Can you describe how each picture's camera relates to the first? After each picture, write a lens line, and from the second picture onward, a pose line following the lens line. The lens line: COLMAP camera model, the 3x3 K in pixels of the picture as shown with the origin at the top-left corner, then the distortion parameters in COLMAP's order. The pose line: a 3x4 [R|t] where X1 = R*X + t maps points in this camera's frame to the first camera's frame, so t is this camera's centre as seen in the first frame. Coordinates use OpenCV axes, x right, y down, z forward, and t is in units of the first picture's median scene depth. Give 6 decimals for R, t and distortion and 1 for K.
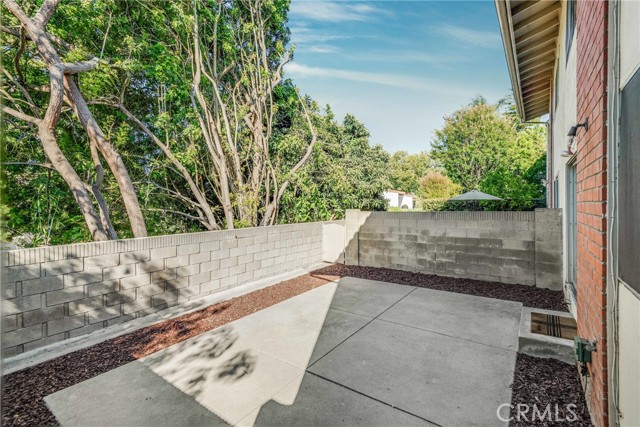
lens RADIAL K [[300.3, 0, 322.8], [0, 300.3, 204.6], [0, 0, 1]] dist [0.000736, -0.000372]
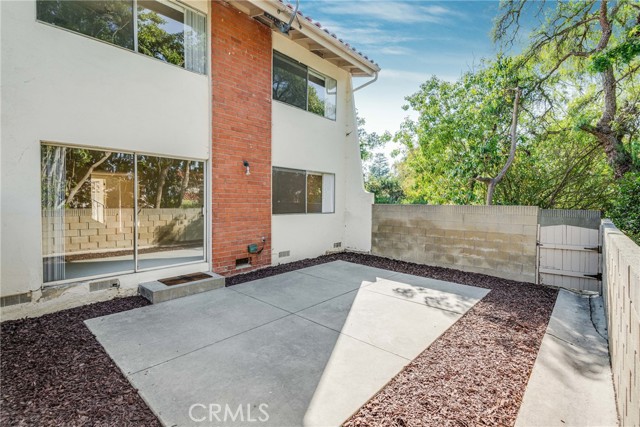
lens RADIAL K [[300.3, 0, 322.8], [0, 300.3, 204.6], [0, 0, 1]] dist [0.000736, -0.000372]
pose [[-0.994723, 0.001942, 0.102579, -0.011562], [0.003181, 0.999924, 0.011917, 0.034649], [-0.102548, 0.012180, -0.994653, 1.957545]]
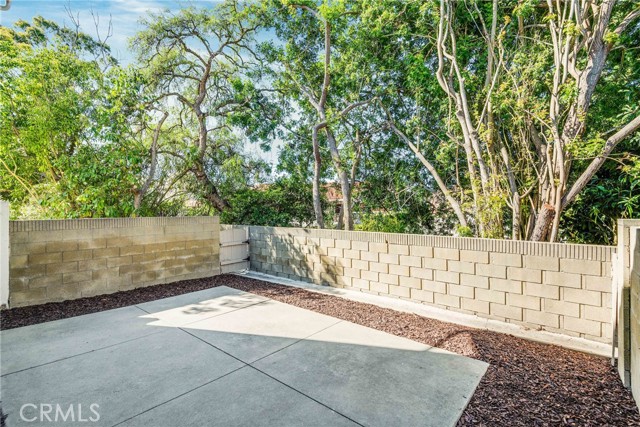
lens RADIAL K [[300.3, 0, 322.8], [0, 300.3, 204.6], [0, 0, 1]] dist [0.000736, -0.000372]
pose [[-0.070467, -0.000917, -0.997514, 0.907437], [0.000609, 0.999999, -0.000962, -0.005030], [0.997514, -0.000676, -0.070466, 1.267048]]
